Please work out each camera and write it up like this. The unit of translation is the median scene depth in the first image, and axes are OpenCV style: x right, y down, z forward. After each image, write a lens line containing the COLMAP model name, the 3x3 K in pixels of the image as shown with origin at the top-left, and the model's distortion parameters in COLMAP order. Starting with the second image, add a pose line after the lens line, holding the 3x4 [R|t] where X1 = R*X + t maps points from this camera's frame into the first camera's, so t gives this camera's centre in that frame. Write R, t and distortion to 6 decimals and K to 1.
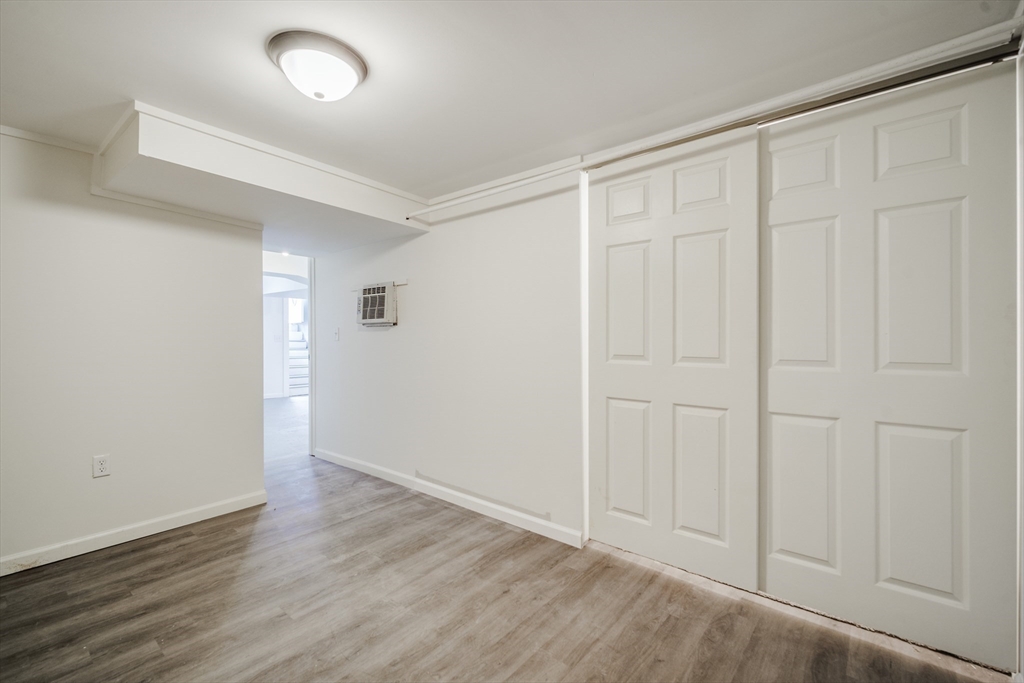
lens RADIAL K [[440.7, 0, 510.7], [0, 440.7, 342.1], [0, 0, 1]] dist [0.002243, 0.000067]
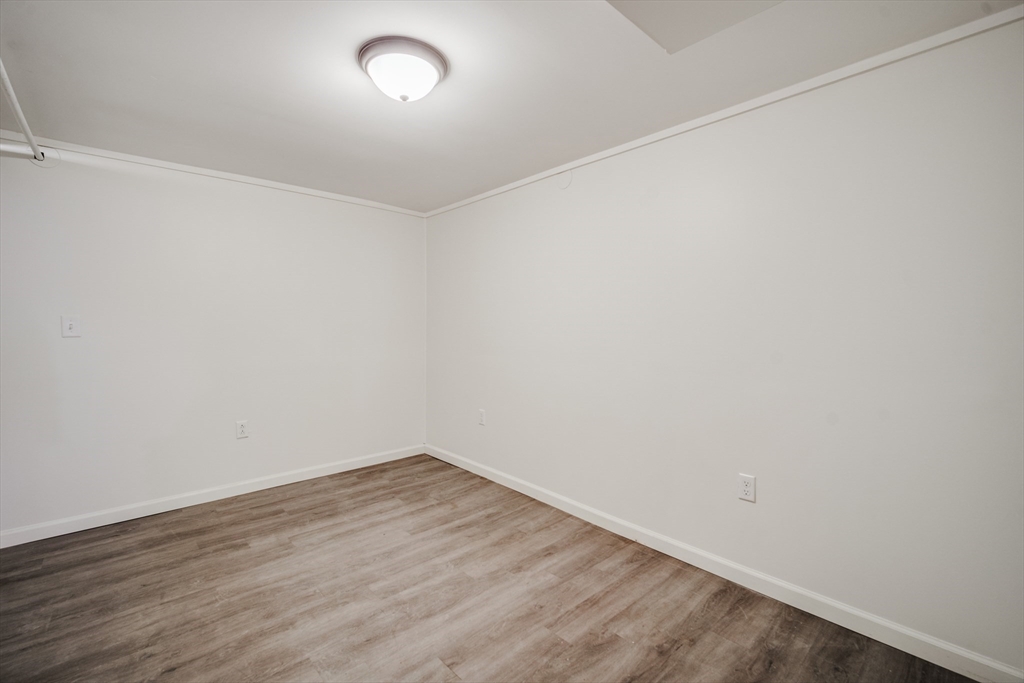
lens RADIAL K [[448.0, 0, 509.2], [0, 448.0, 349.8], [0, 0, 1]] dist [0.000045, -0.000252]
pose [[-0.990871, -0.012527, 0.134230, -0.777793], [-0.004988, 0.998398, 0.056355, -0.018966], [-0.134721, 0.055171, -0.989346, 1.904583]]
